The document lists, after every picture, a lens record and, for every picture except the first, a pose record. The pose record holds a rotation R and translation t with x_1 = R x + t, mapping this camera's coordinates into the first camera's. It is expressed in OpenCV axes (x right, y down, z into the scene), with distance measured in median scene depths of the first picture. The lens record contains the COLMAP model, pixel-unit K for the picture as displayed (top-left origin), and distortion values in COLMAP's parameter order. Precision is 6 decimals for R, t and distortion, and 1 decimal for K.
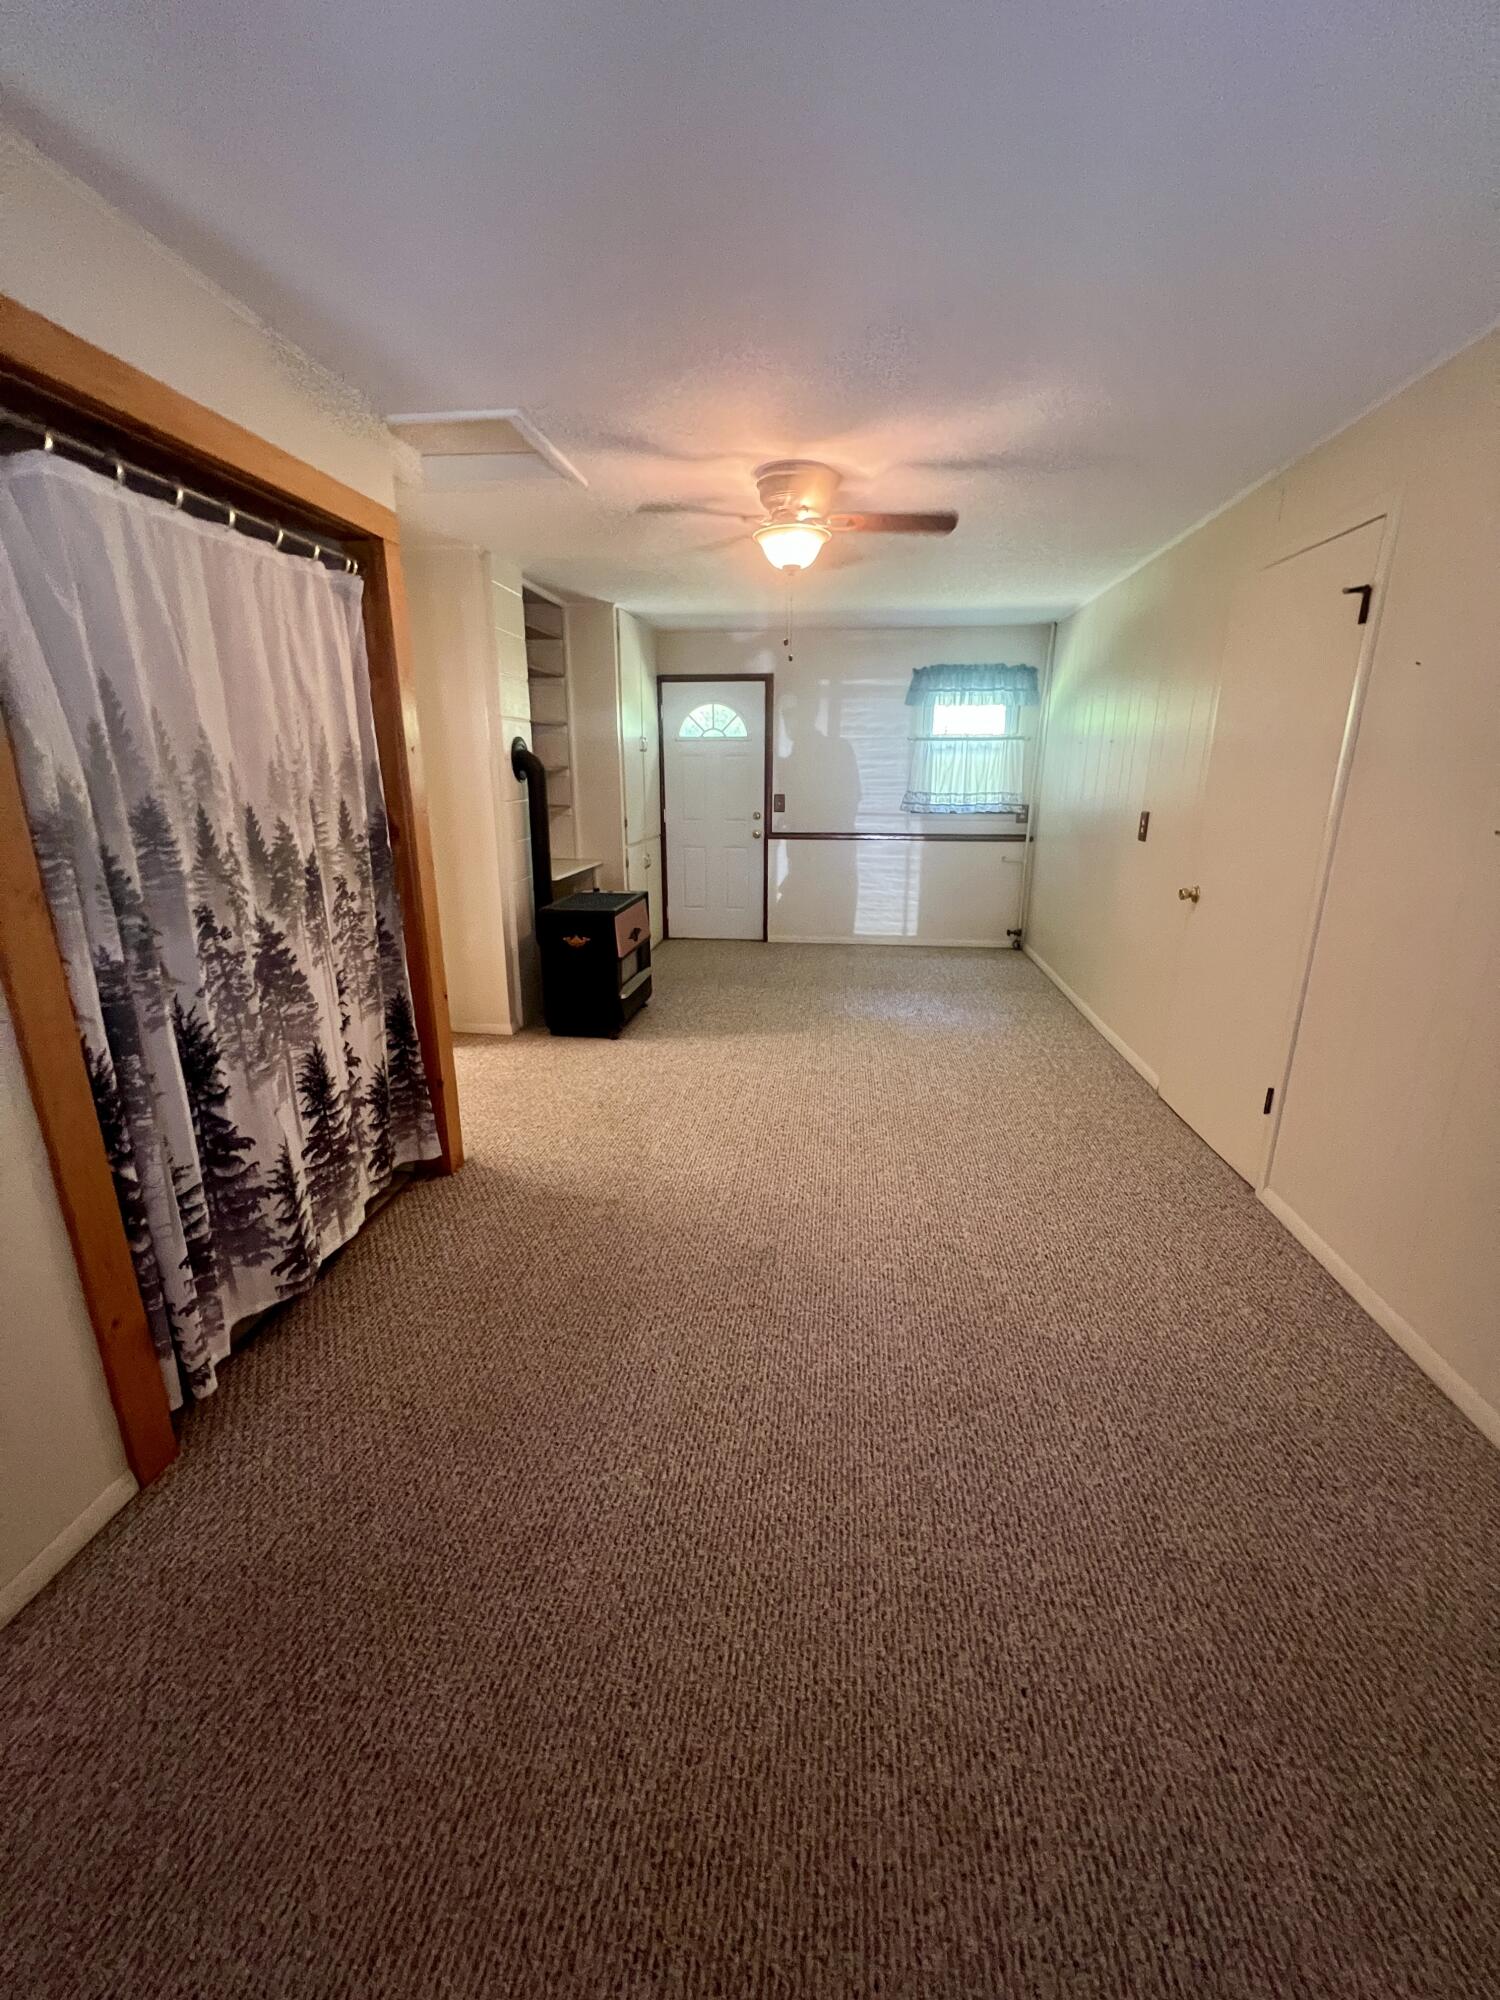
lens RADIAL K [[801.8, 0, 746.7], [0, 801.8, 999.6], [0, 0, 1]] dist [0.019566, 0.000298]
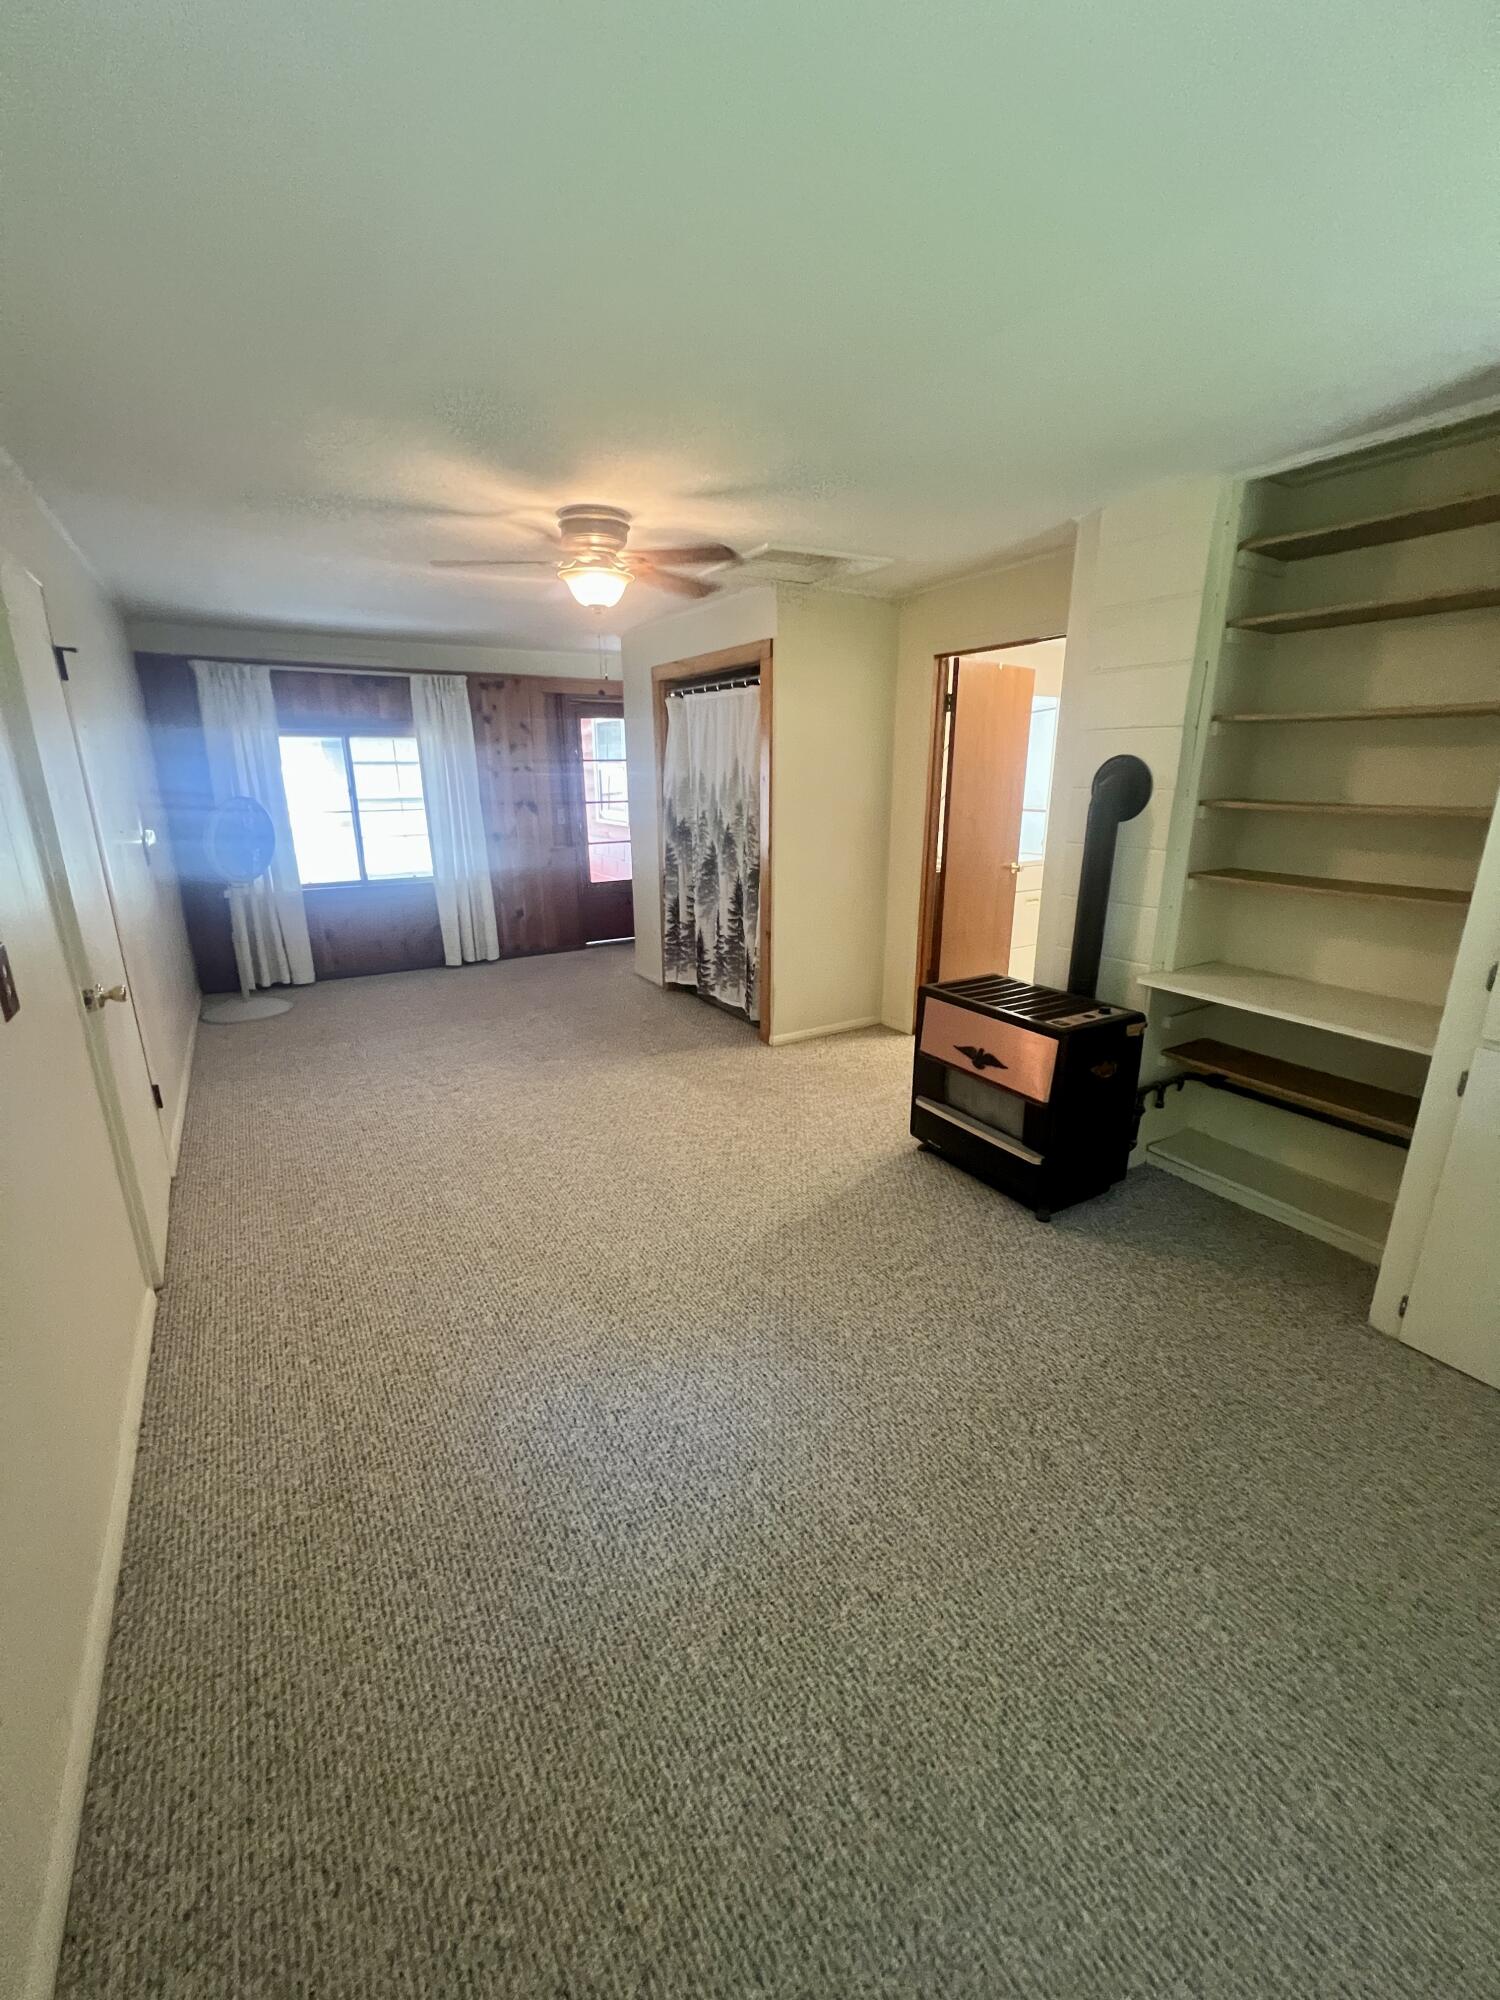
lens RADIAL K [[801.8, 0, 746.1], [0, 801.8, 994.4], [0, 0, 1]] dist [0.019566, 0.000298]
pose [[-0.784218, 0.168812, -0.597080, 0.632405], [-0.177006, 0.861429, 0.476035, -0.655759], [0.594702, 0.479002, -0.645668, 2.087977]]
